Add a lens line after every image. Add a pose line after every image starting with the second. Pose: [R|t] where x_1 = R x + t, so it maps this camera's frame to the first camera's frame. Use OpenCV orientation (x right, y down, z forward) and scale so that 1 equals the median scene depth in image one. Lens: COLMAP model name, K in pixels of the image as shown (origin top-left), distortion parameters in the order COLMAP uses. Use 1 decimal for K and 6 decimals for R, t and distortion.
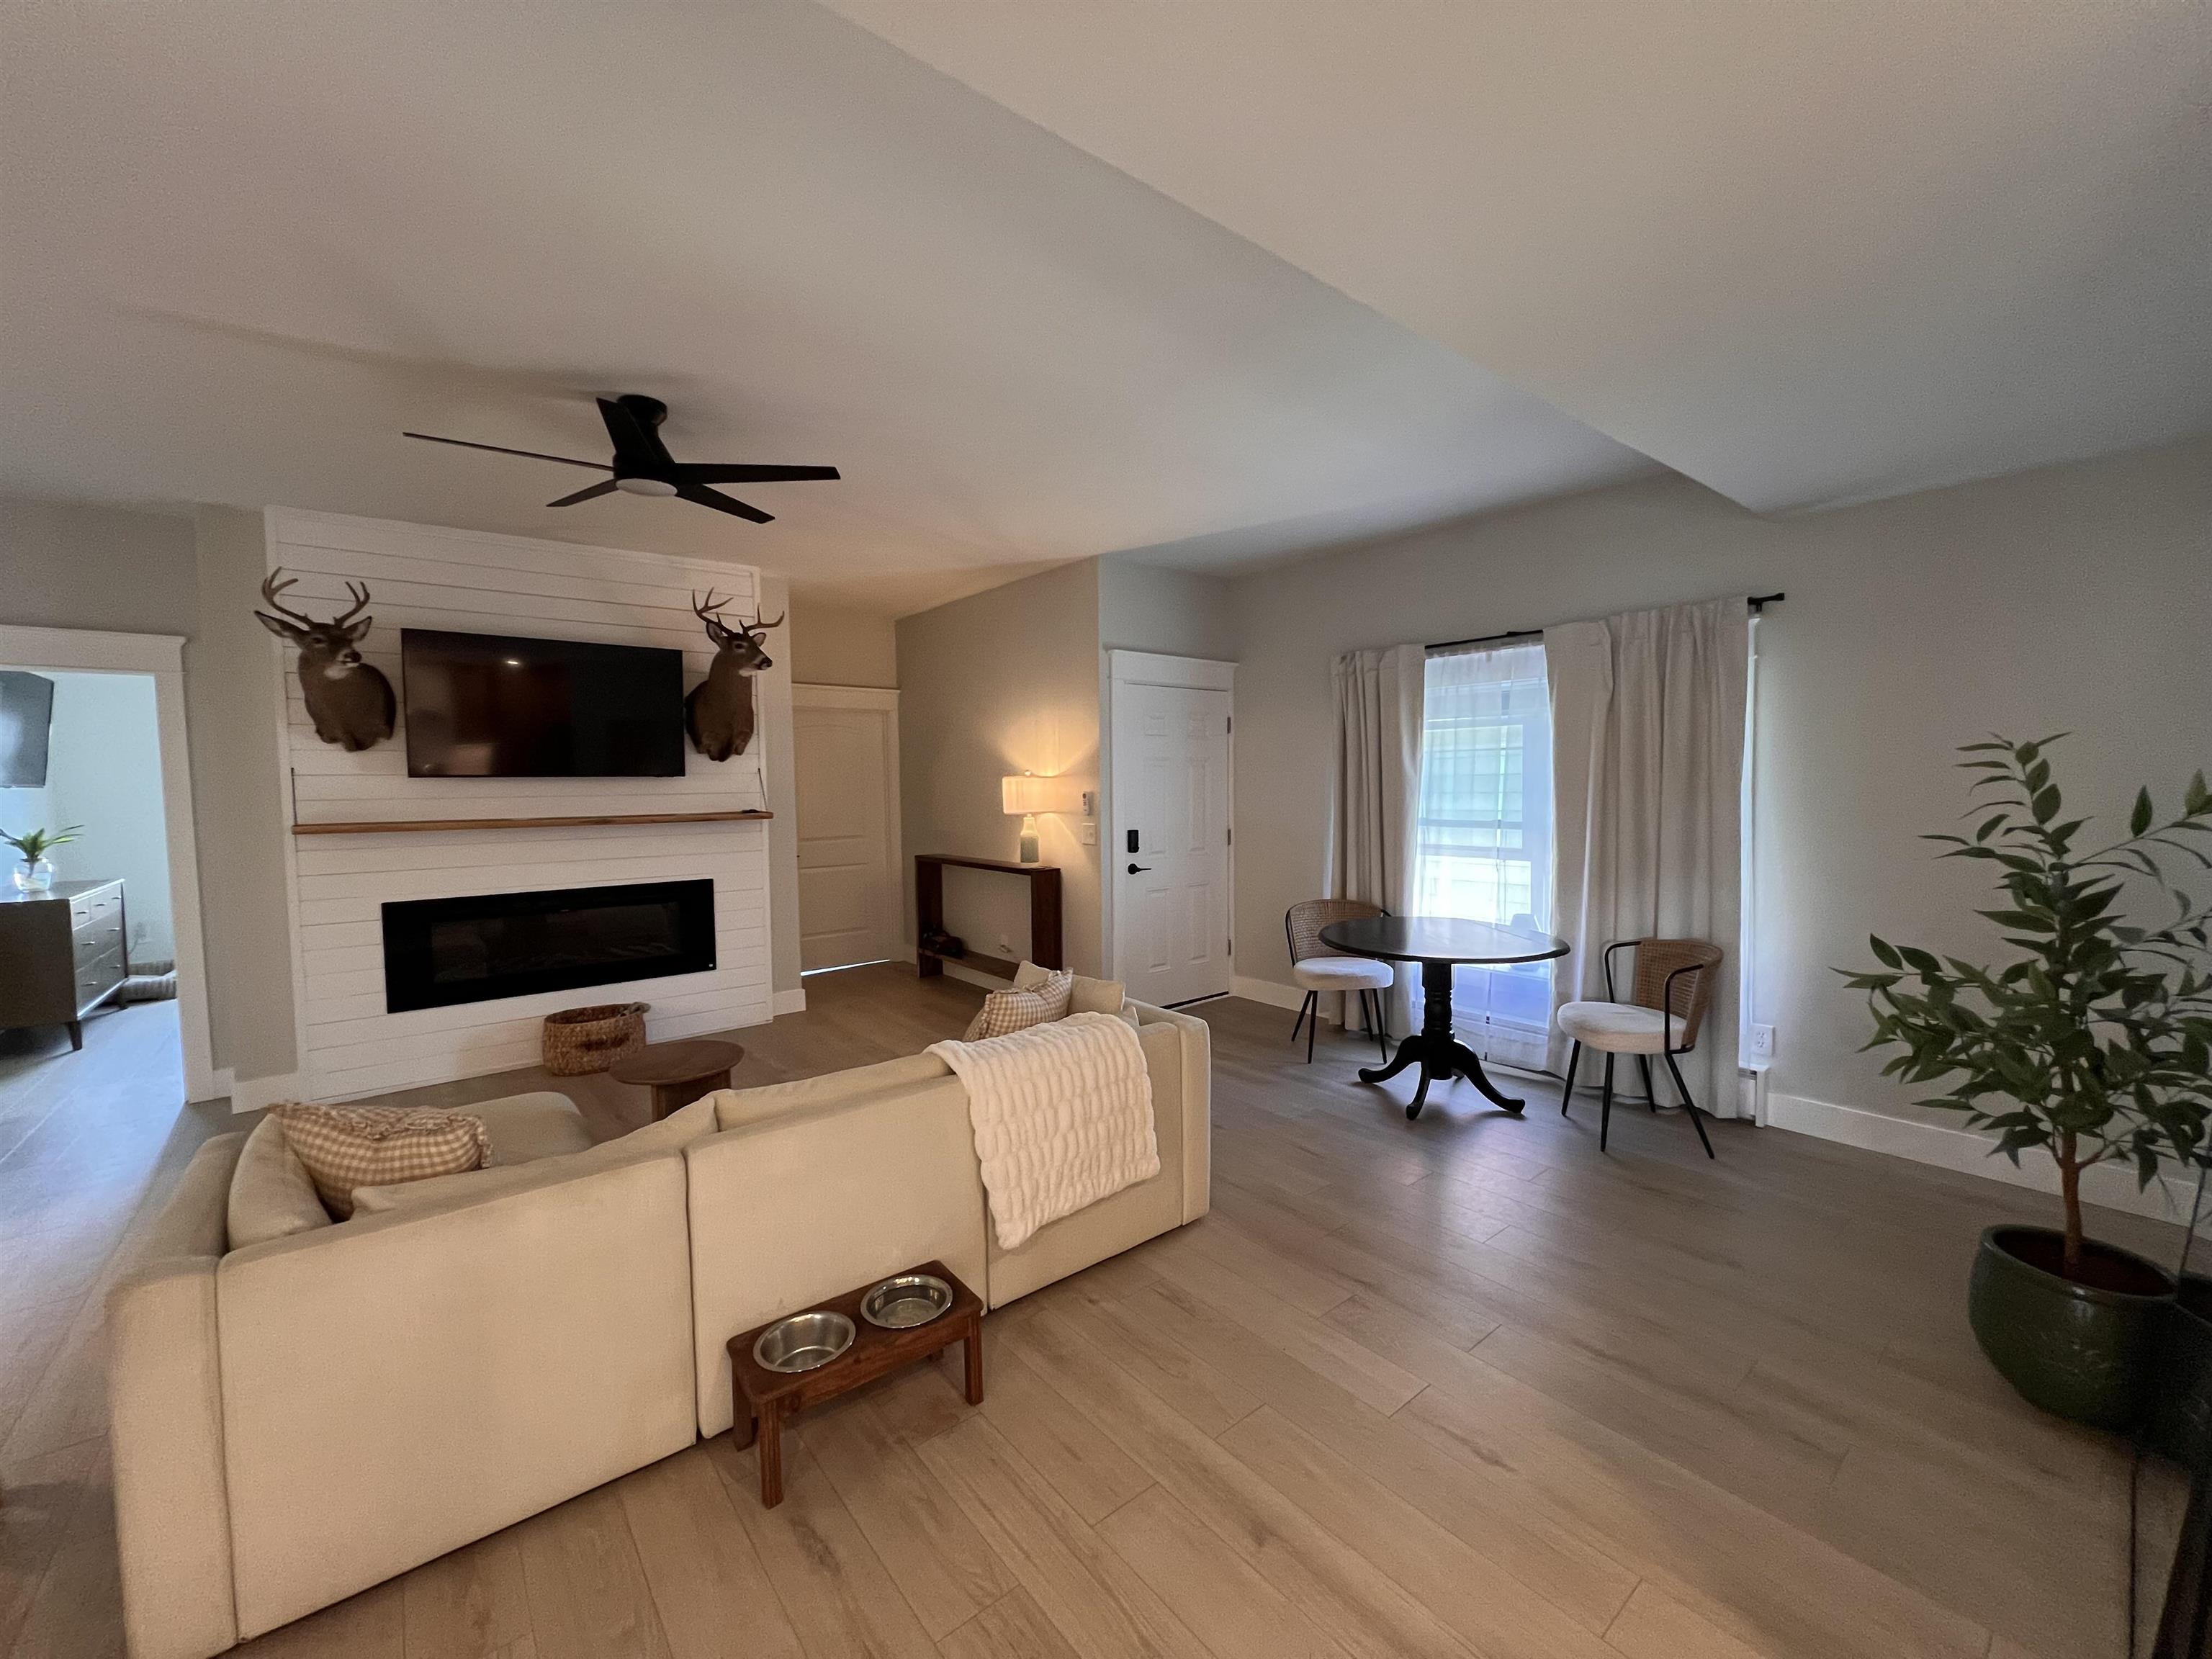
lens RADIAL K [[881.8, 0, 1106.7], [0, 881.8, 825.4], [0, 0, 1]] dist [-0.002195, 0.000275]
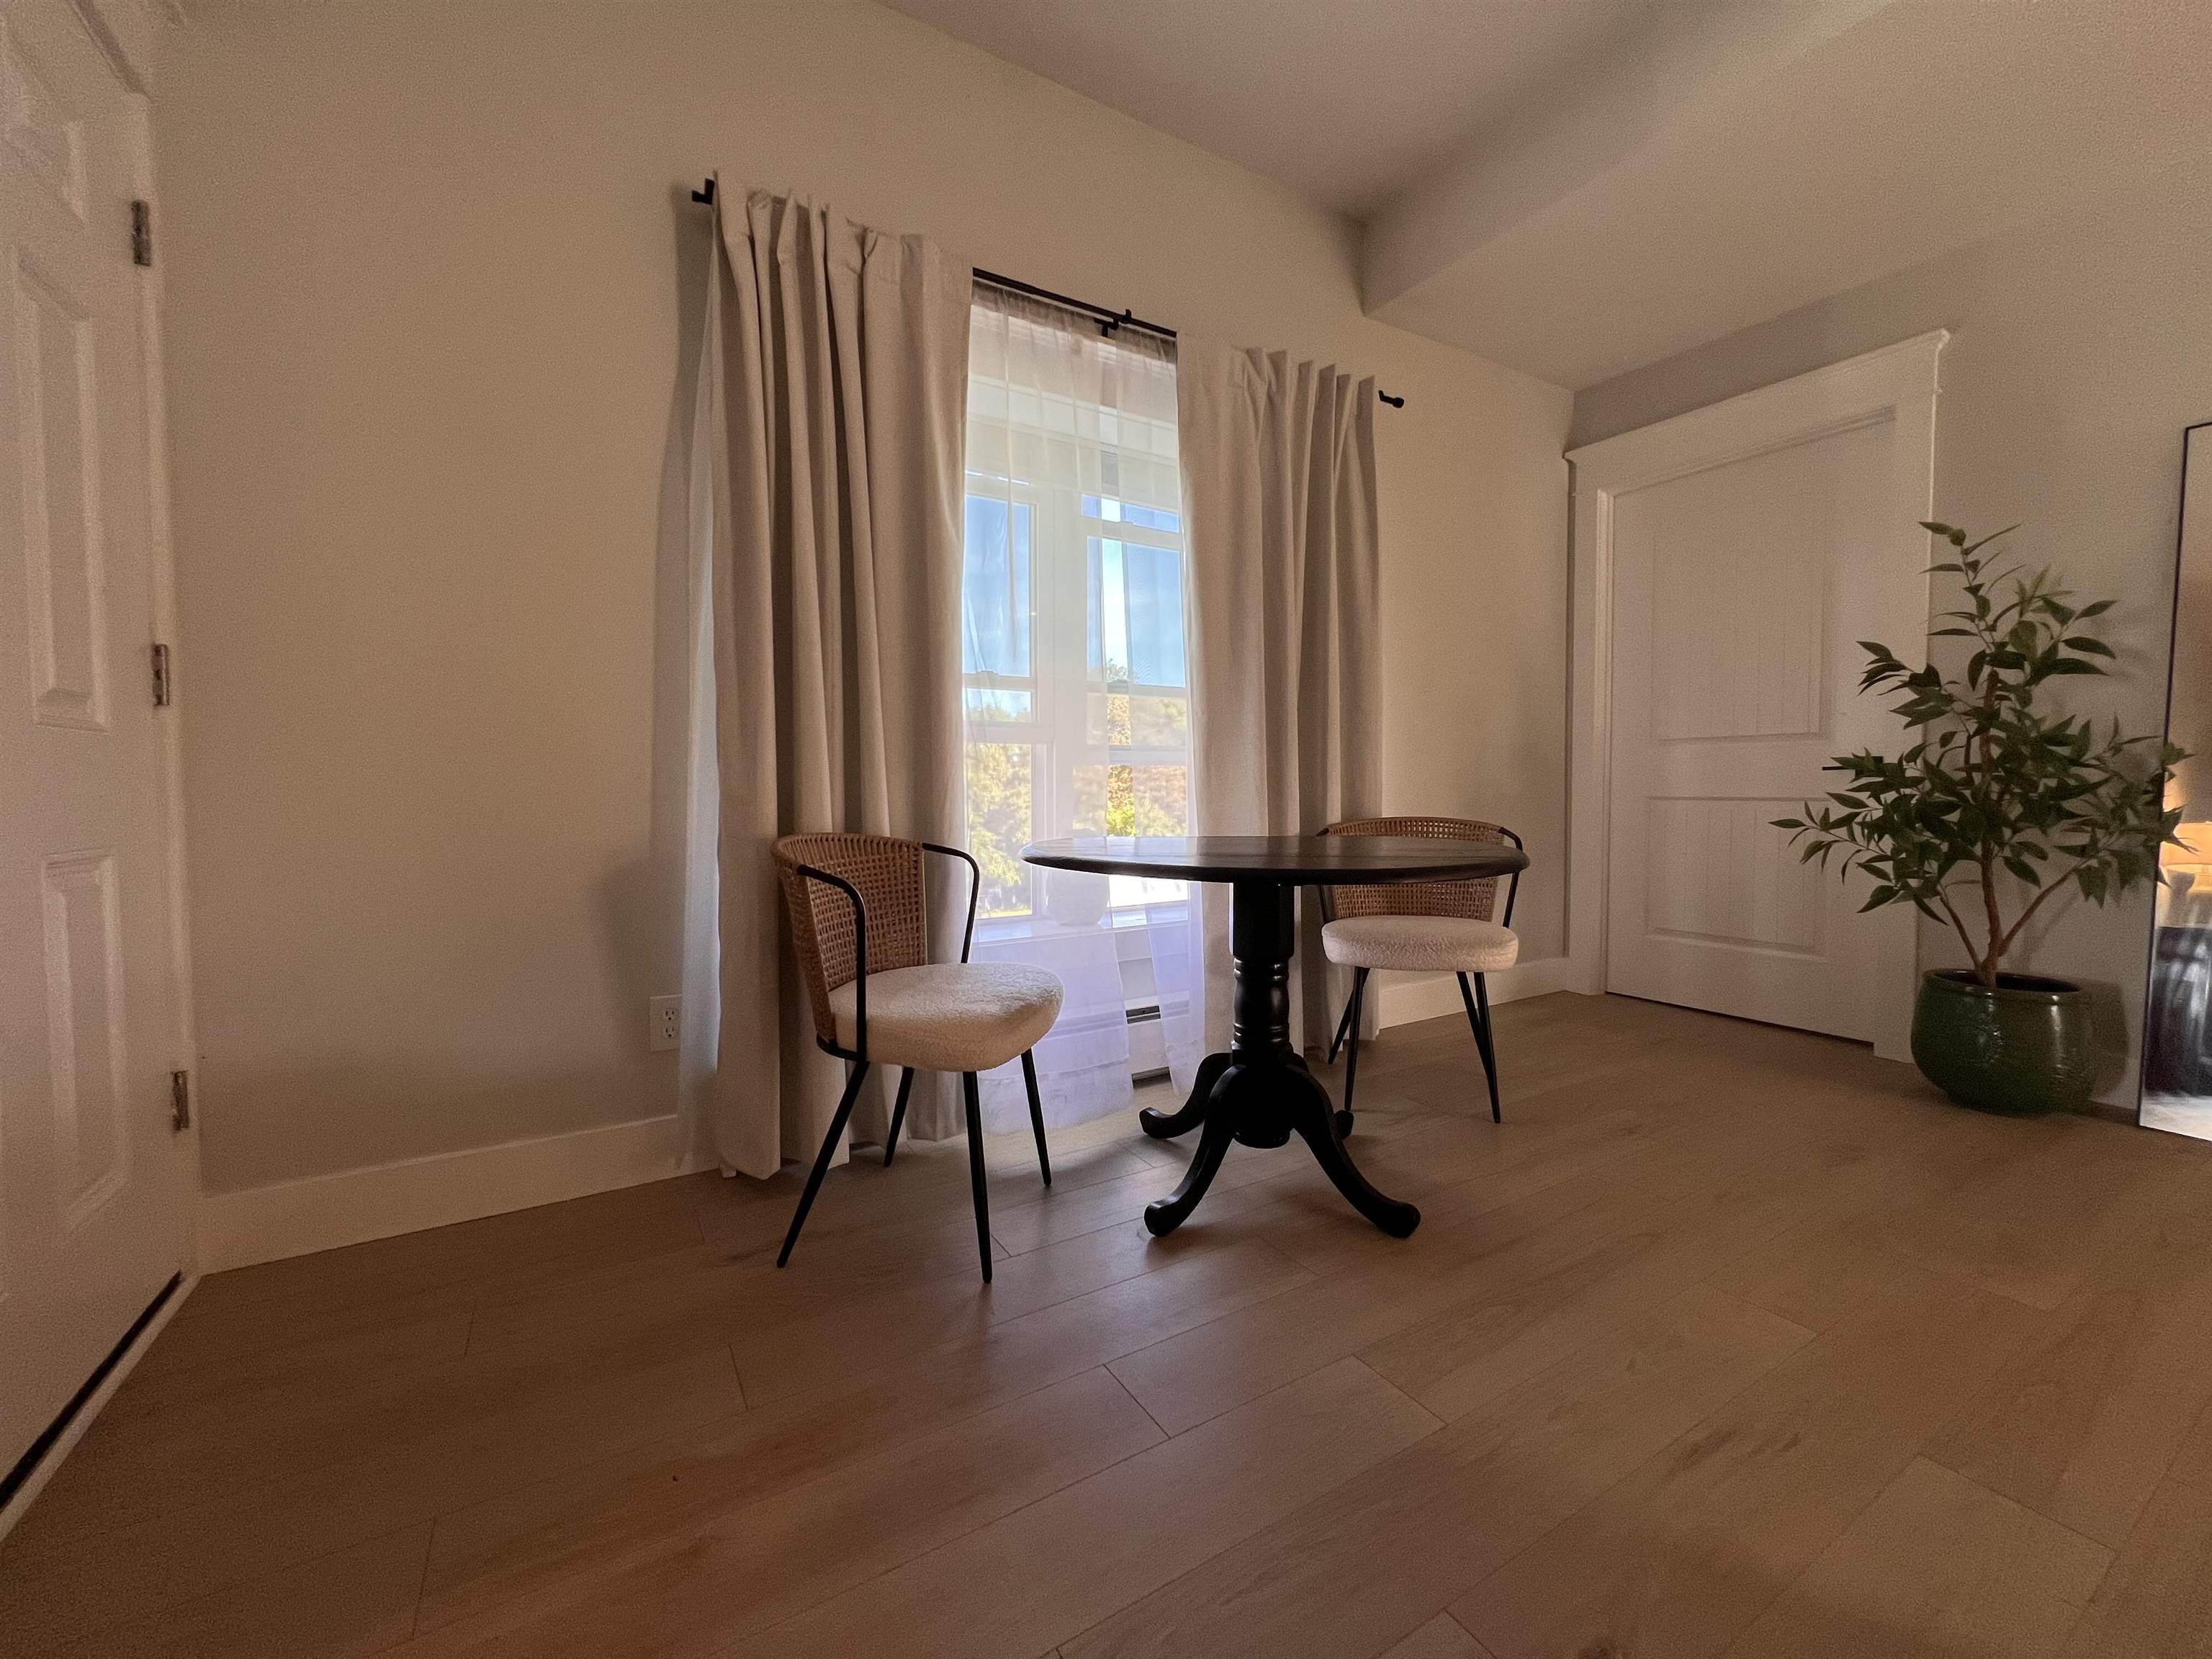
lens RADIAL K [[941.6, 0, 1106.0], [0, 941.6, 829.5], [0, 0, 1]] dist [-0.000221, 0.000151]
pose [[0.117664, -0.010014, 0.993003, -0.128429], [0.051091, 0.998686, 0.004017, 0.093258], [-0.991738, 0.050261, 0.118021, 0.890686]]
